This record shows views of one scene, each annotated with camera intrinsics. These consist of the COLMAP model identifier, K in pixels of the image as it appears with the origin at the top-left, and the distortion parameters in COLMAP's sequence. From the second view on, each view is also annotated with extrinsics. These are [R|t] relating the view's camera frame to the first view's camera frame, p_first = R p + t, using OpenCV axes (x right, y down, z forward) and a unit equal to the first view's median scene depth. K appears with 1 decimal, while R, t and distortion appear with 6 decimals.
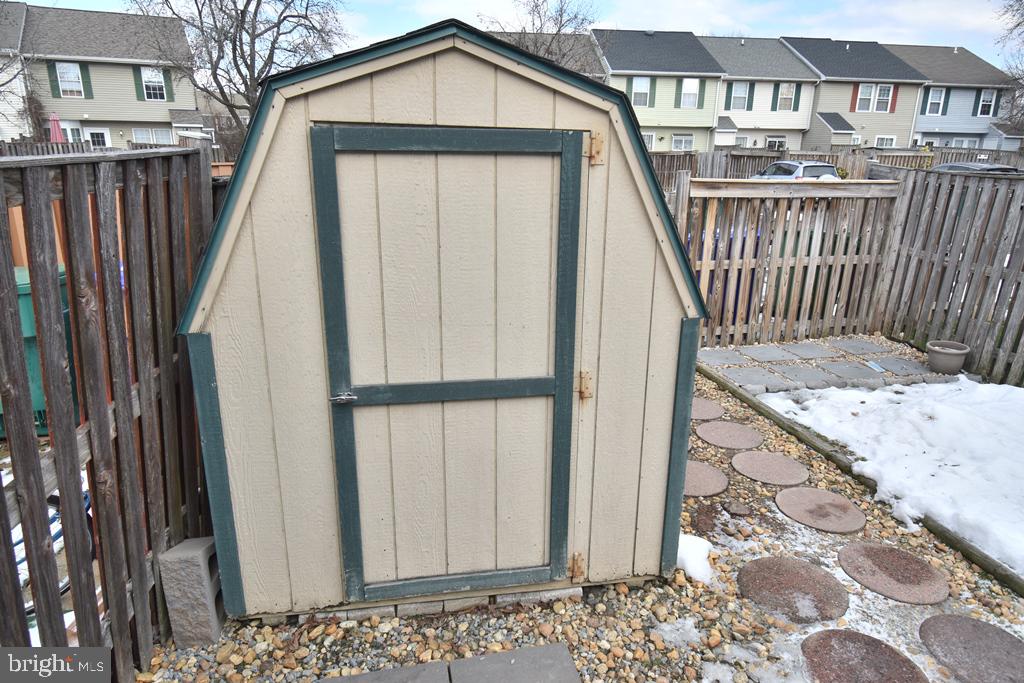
lens RADIAL K [[612.3, 0, 512.0], [0, 612.3, 341.5], [0, 0, 1]] dist [-0.001177, -0.001245]
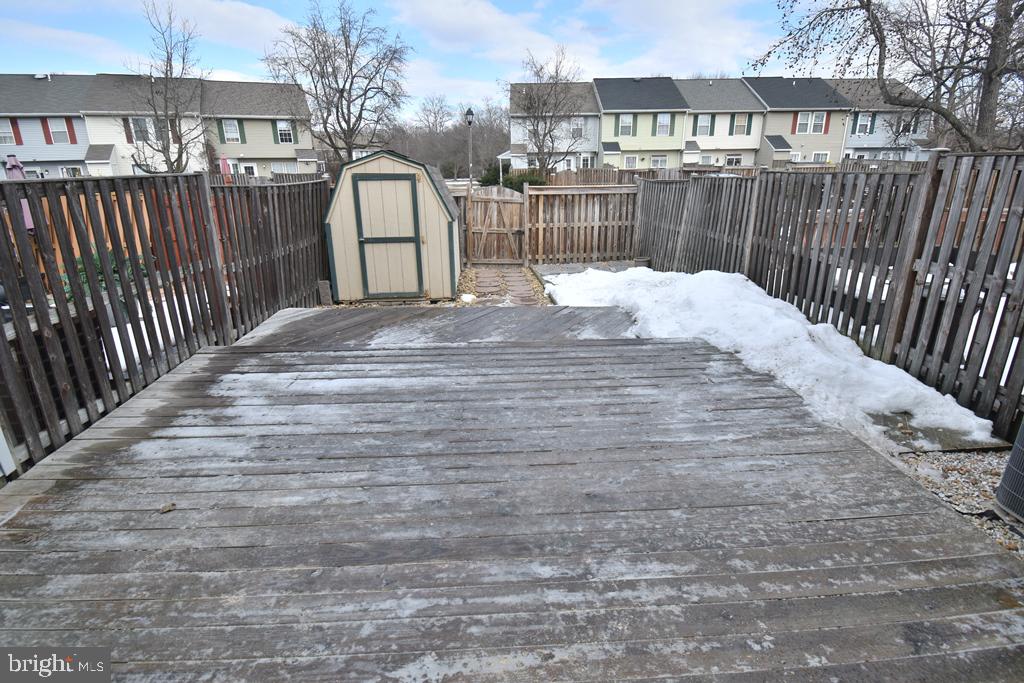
lens RADIAL K [[503.5, 0, 512.0], [0, 503.5, 341.5], [0, 0, 1]] dist [0.002896, -0.000032]
pose [[0.995371, 0.006185, -0.095910, 0.081340], [-0.003731, 0.999662, 0.025744, 0.052178], [0.096037, -0.025267, 0.995057, -0.175455]]
